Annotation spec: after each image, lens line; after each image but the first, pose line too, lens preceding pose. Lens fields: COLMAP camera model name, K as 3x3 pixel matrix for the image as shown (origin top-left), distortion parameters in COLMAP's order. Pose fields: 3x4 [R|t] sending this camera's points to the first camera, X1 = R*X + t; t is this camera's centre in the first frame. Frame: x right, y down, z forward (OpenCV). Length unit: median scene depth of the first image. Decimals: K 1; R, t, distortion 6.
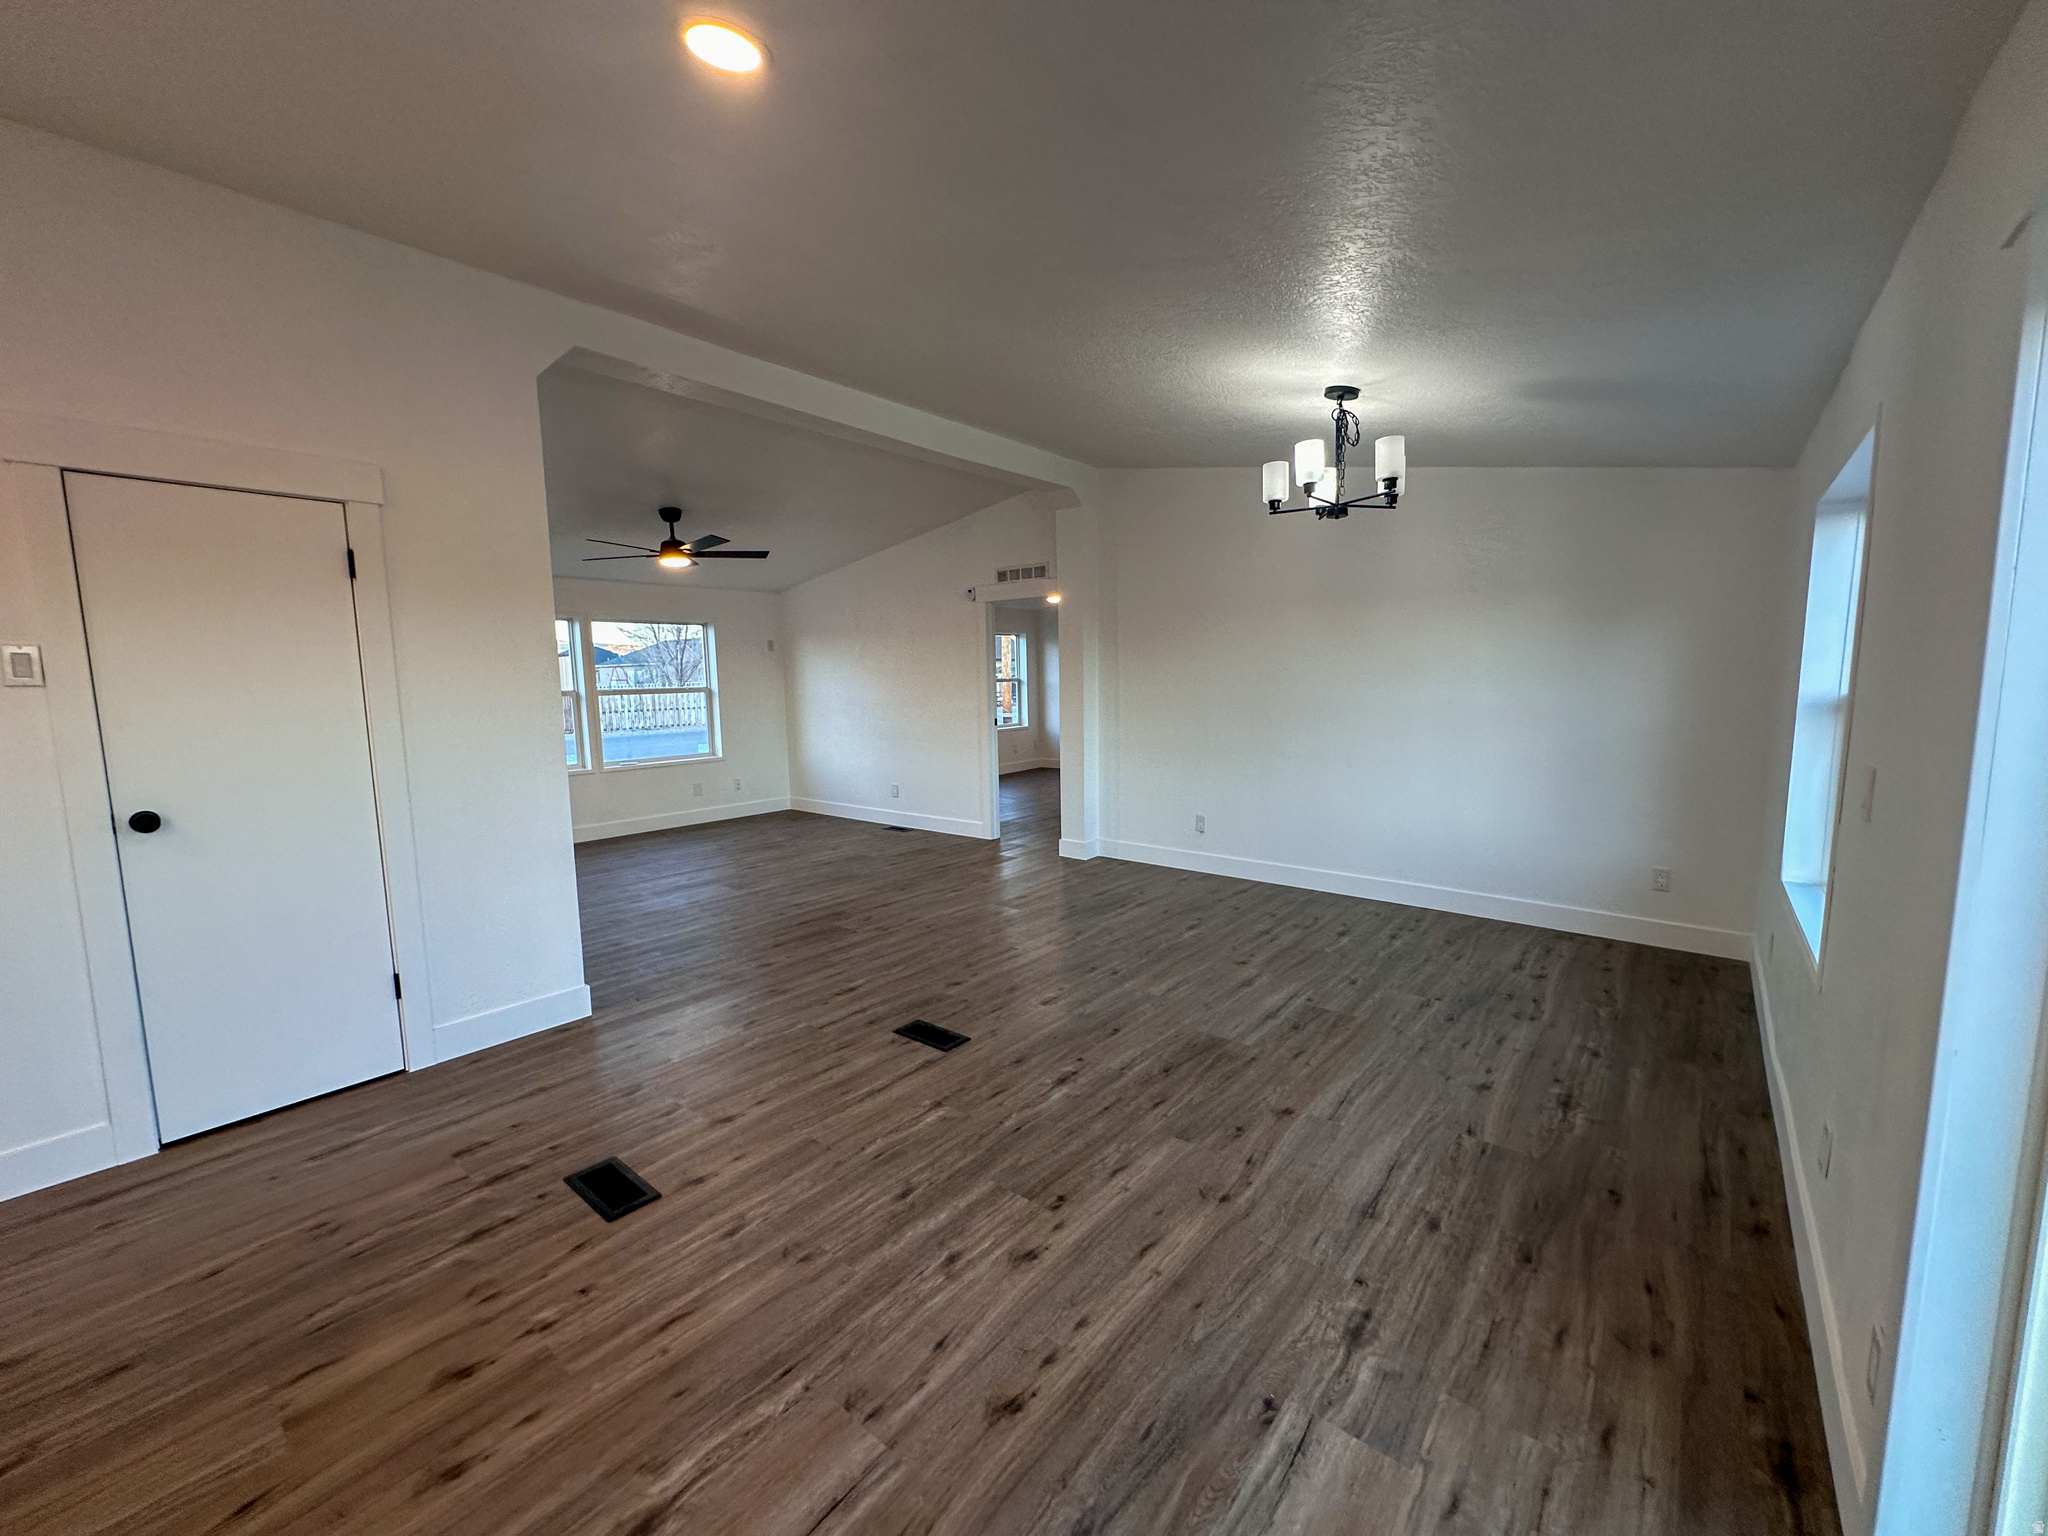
lens RADIAL K [[819.3, 0, 1020.6], [0, 819.3, 770.2], [0, 0, 1]] dist [-0.006296, 0.001418]
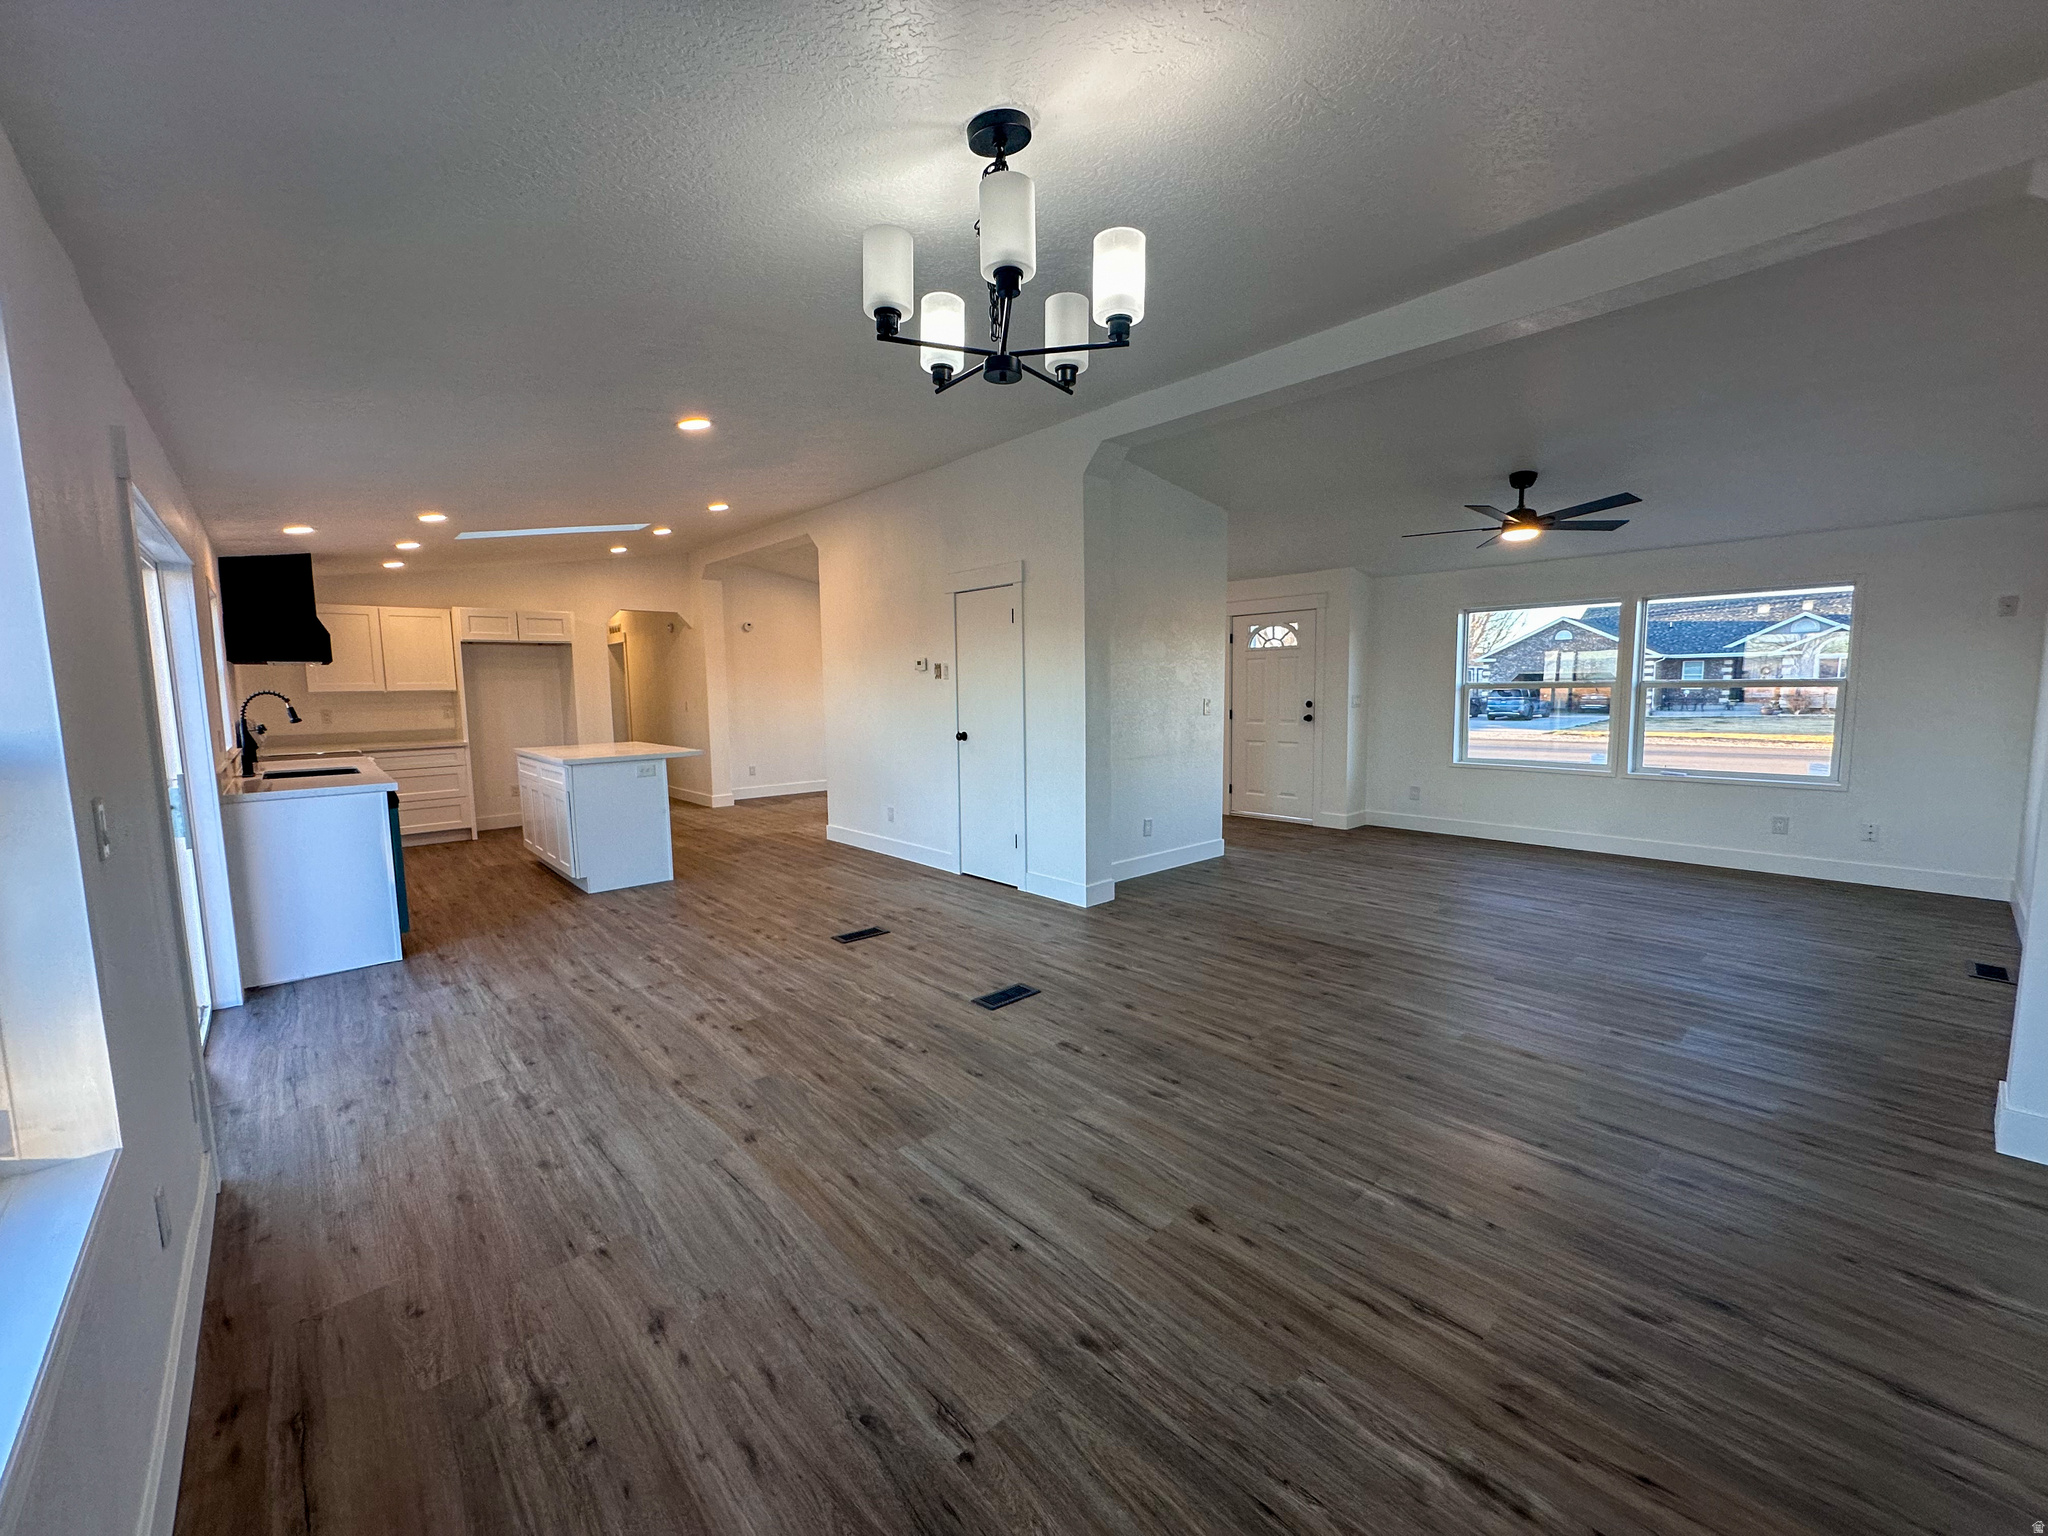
lens RADIAL K [[819.3, 0, 1026.7], [0, 819.3, 771.4], [0, 0, 1]] dist [-0.006296, 0.001418]
pose [[-0.145709, 0.122572, -0.981705, 1.124760], [-0.097875, 0.985642, 0.137591, -0.162368], [0.984474, 0.116133, -0.131620, 1.346584]]
